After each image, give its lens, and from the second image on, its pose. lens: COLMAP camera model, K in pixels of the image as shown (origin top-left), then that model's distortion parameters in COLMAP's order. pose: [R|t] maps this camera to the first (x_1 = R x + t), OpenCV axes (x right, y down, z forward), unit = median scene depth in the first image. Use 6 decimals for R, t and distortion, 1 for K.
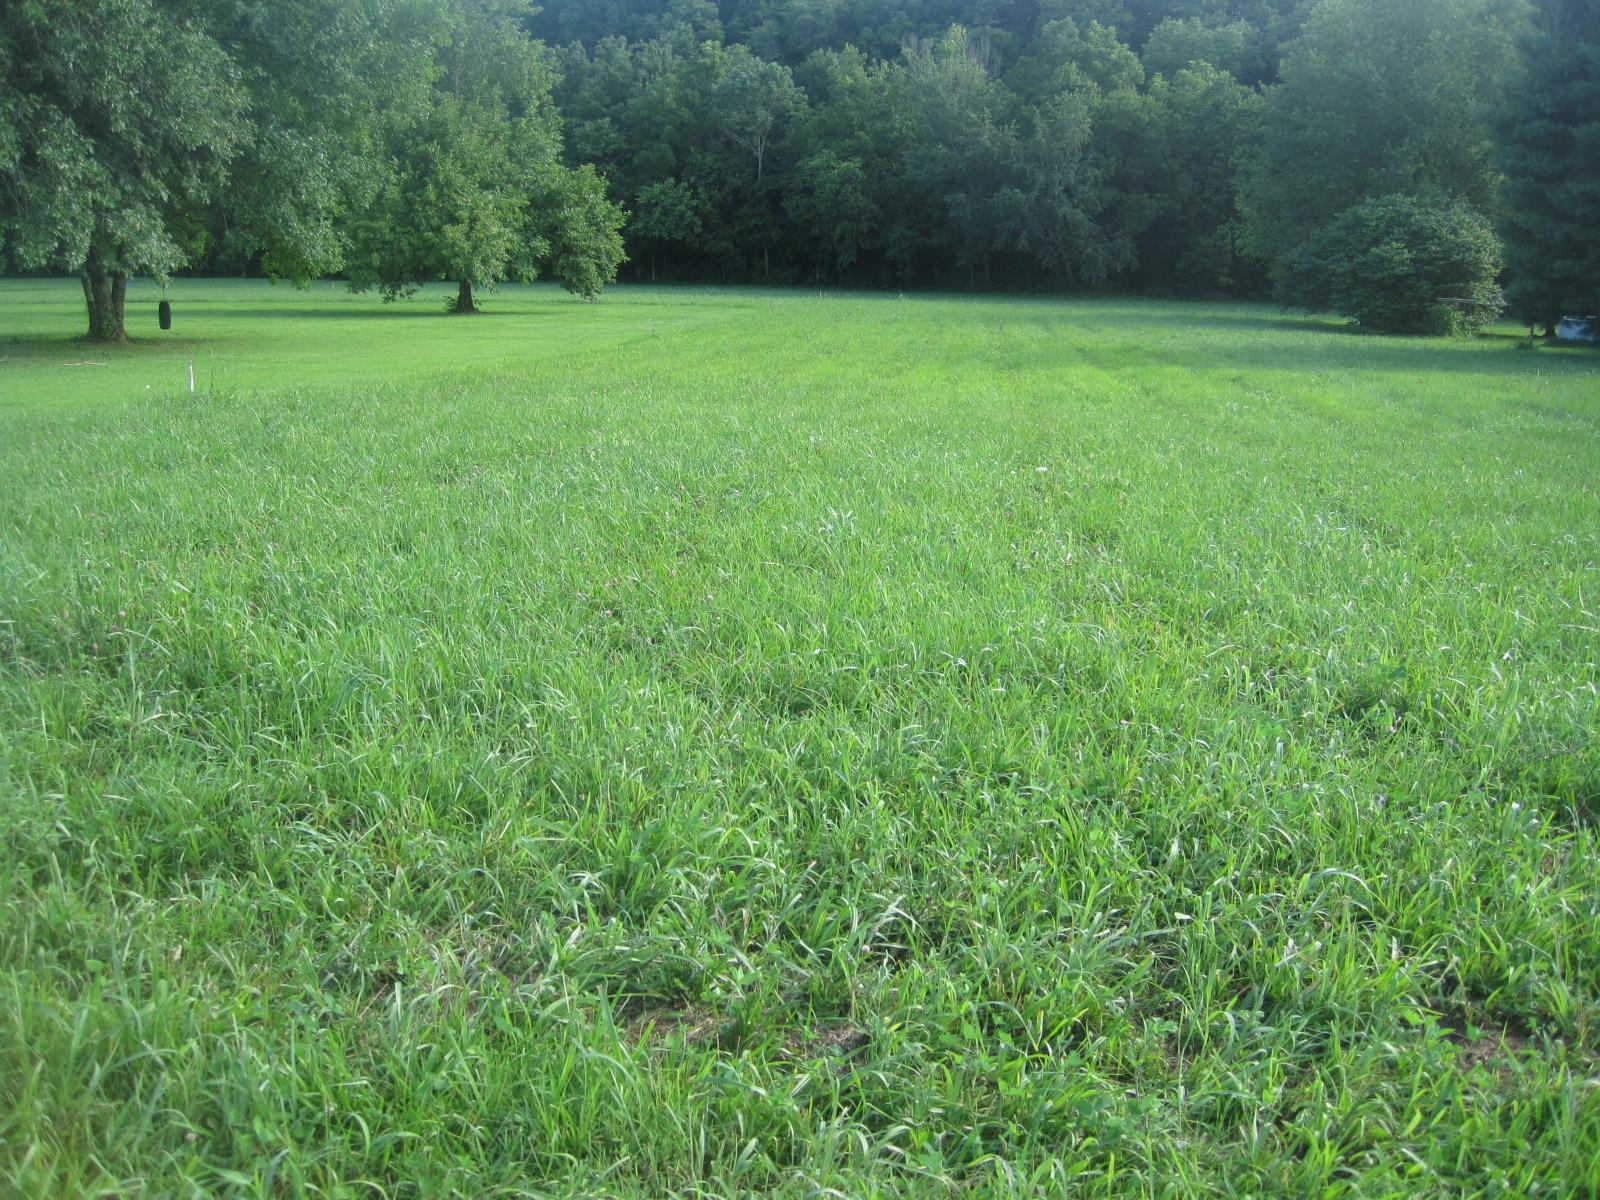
lens RADIAL K [[1669.0, 0, 761.8], [0, 1669.0, 612.9], [0, 0, 1]] dist [-0.187528, 0.172876]
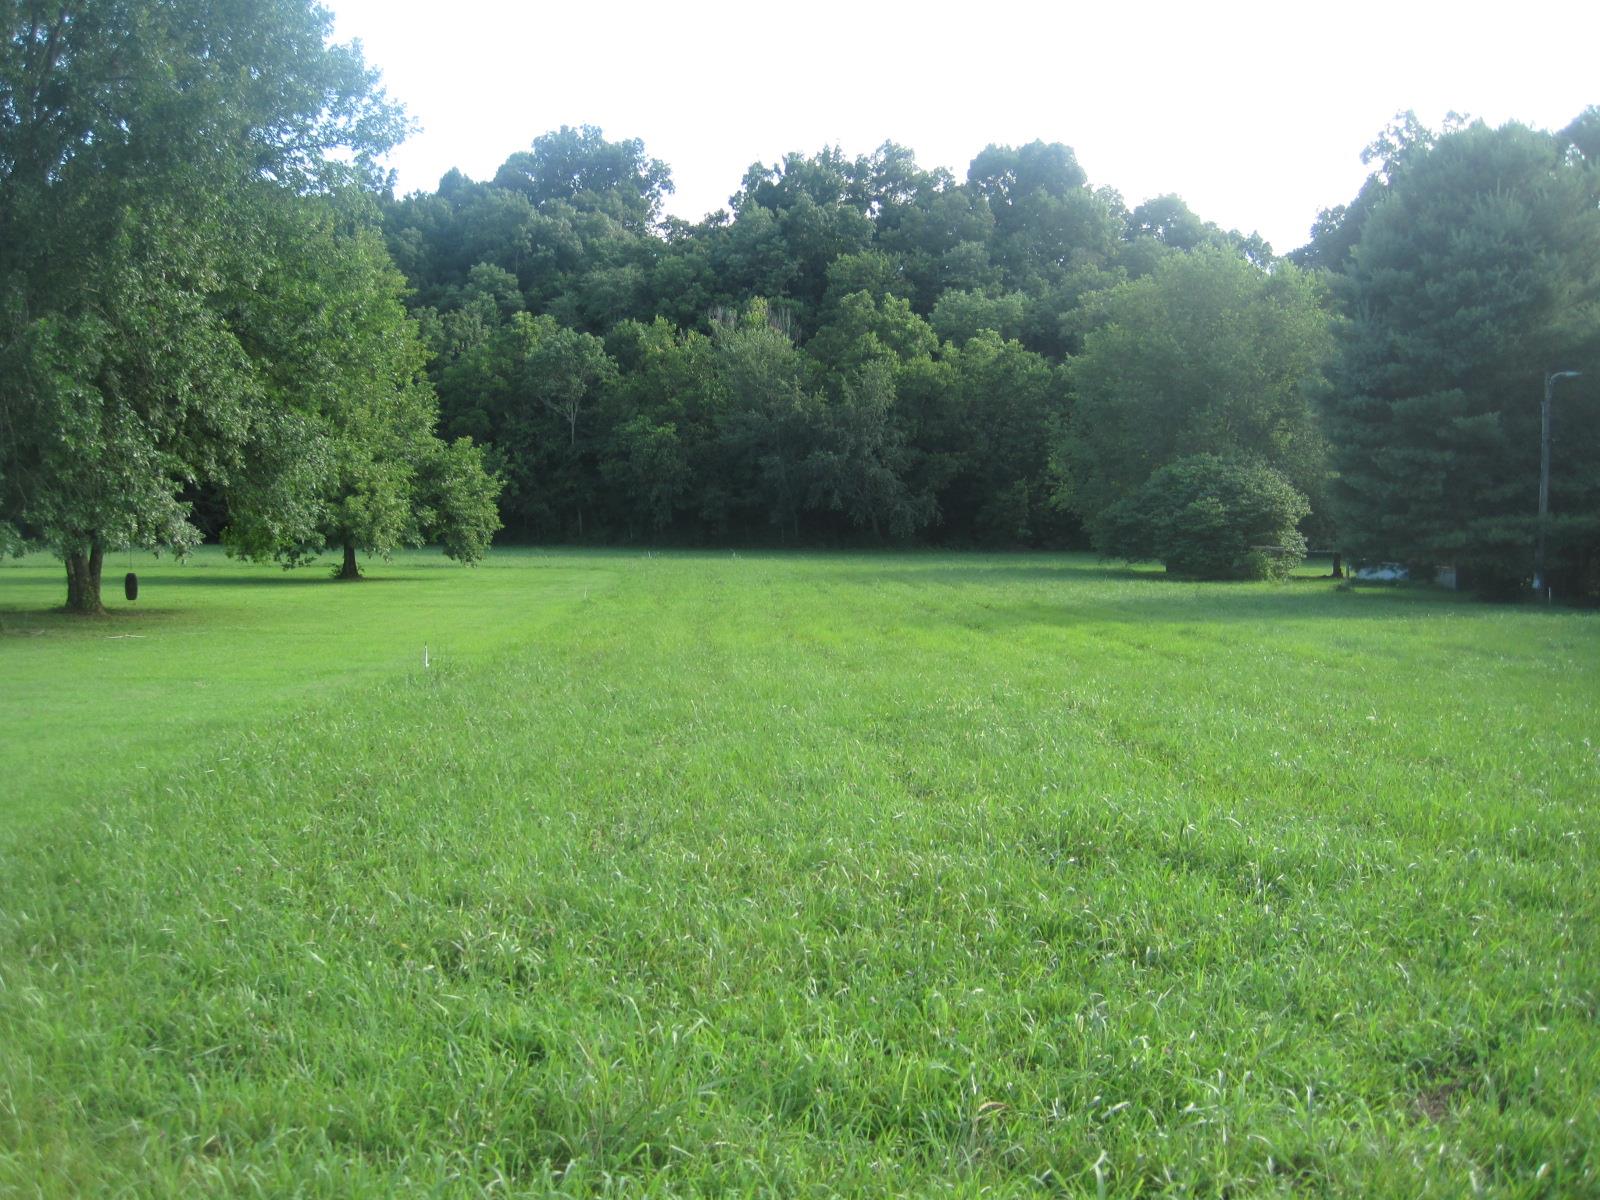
lens RADIAL K [[1669.3, 0, 750.4], [0, 1669.3, 604.7], [0, 0, 1]] dist [-0.188435, 0.178216]
pose [[0.989697, -0.018744, 0.141943, -0.151207], [0.040508, 0.987544, -0.152038, 0.002914], [-0.137325, 0.156222, 0.978129, -0.086129]]
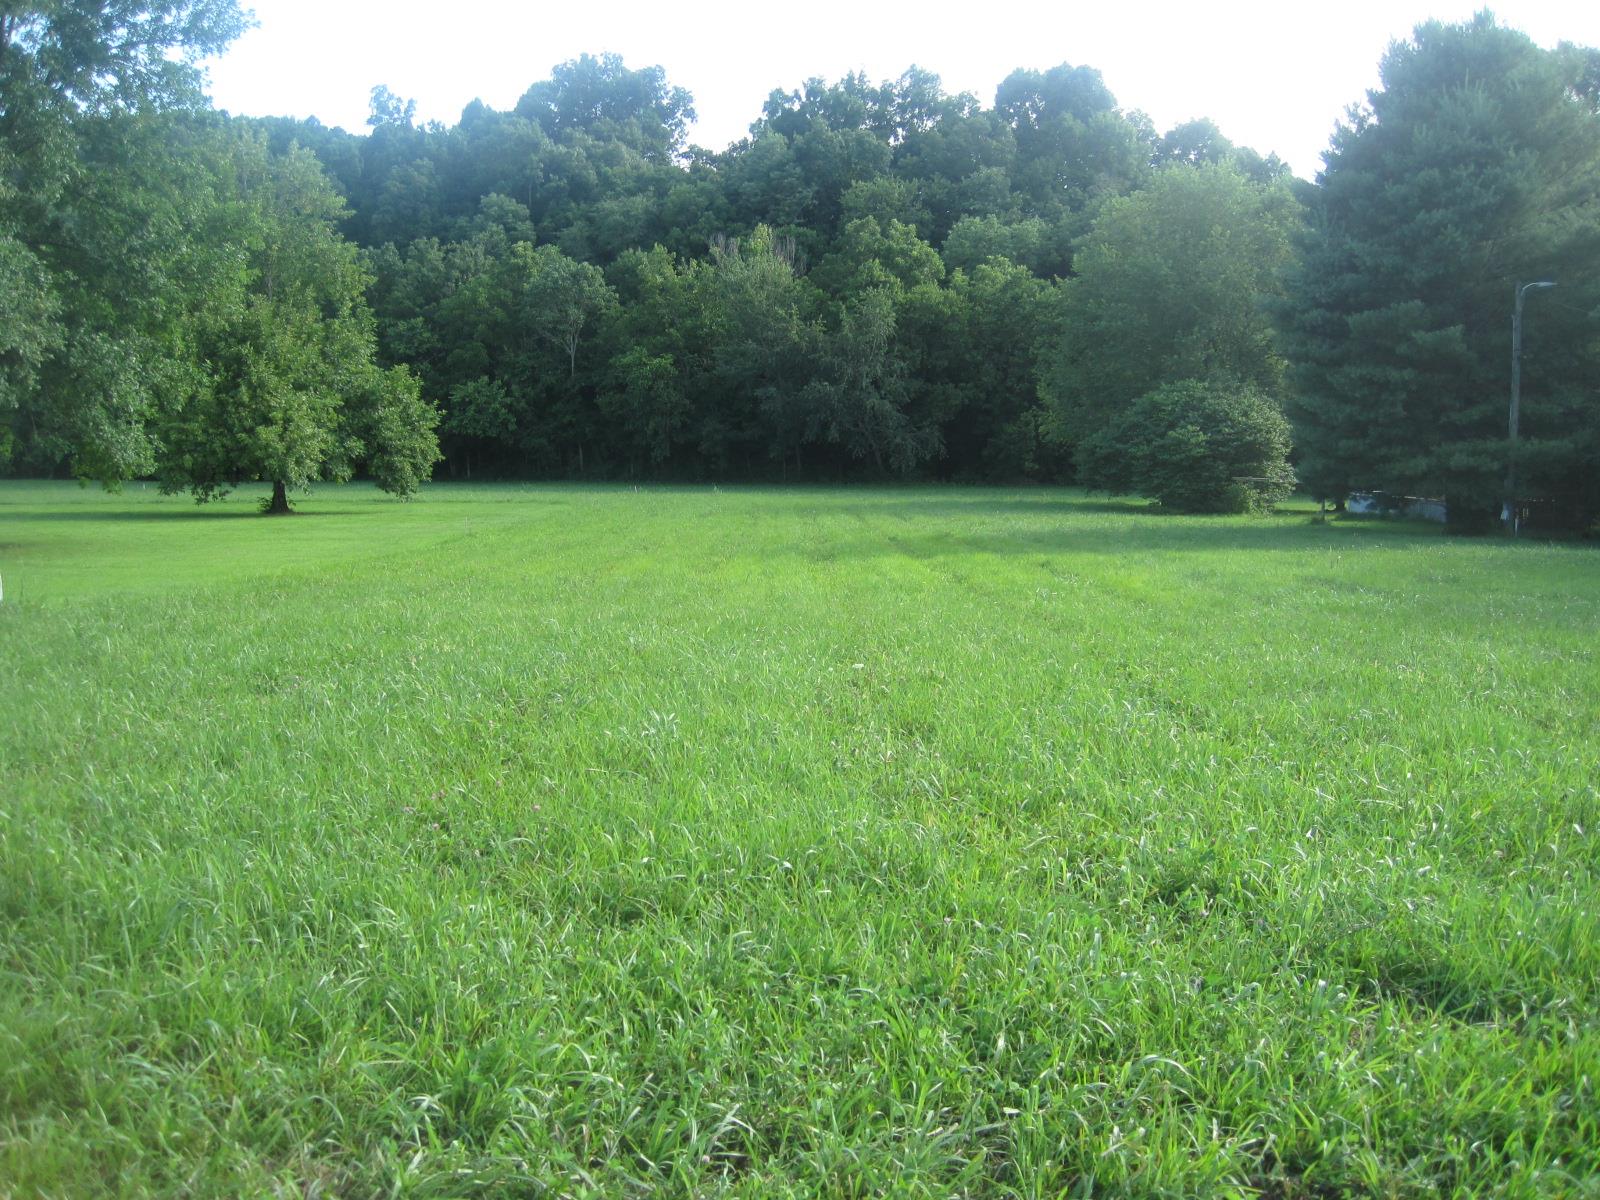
lens RADIAL K [[1669.2, 0, 771.2], [0, 1669.2, 602.8], [0, 0, 1]] dist [-0.183425, 0.161571]
pose [[0.993153, -0.023521, 0.114431, -0.000396], [0.037109, 0.992307, -0.118109, -0.001494], [-0.110773, 0.121546, 0.986385, -0.003641]]
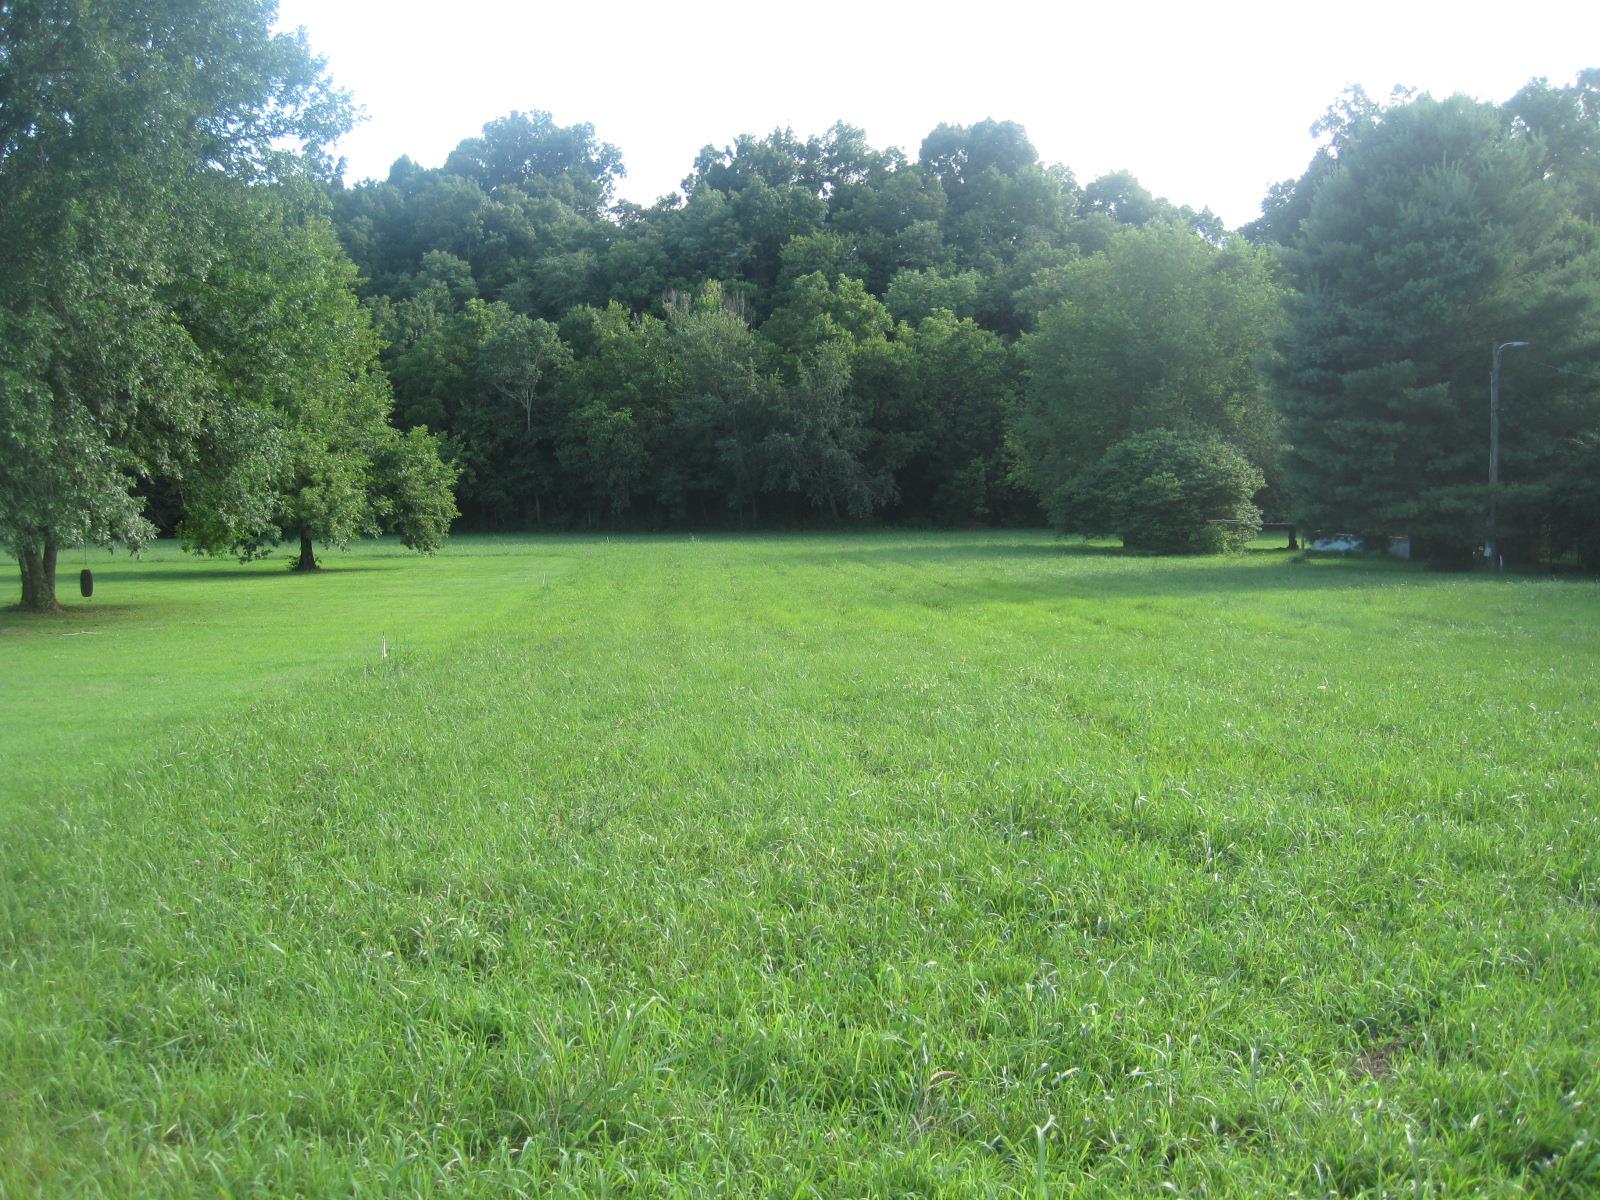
lens RADIAL K [[1669.0, 0, 761.8], [0, 1669.0, 612.9], [0, 0, 1]] dist [-0.187528, 0.172876]
pose [[0.984311, -0.041569, 0.171475, -0.150161], [0.065342, 0.988632, -0.135414, 0.003334], [-0.163896, 0.144494, 0.975838, -0.087928]]
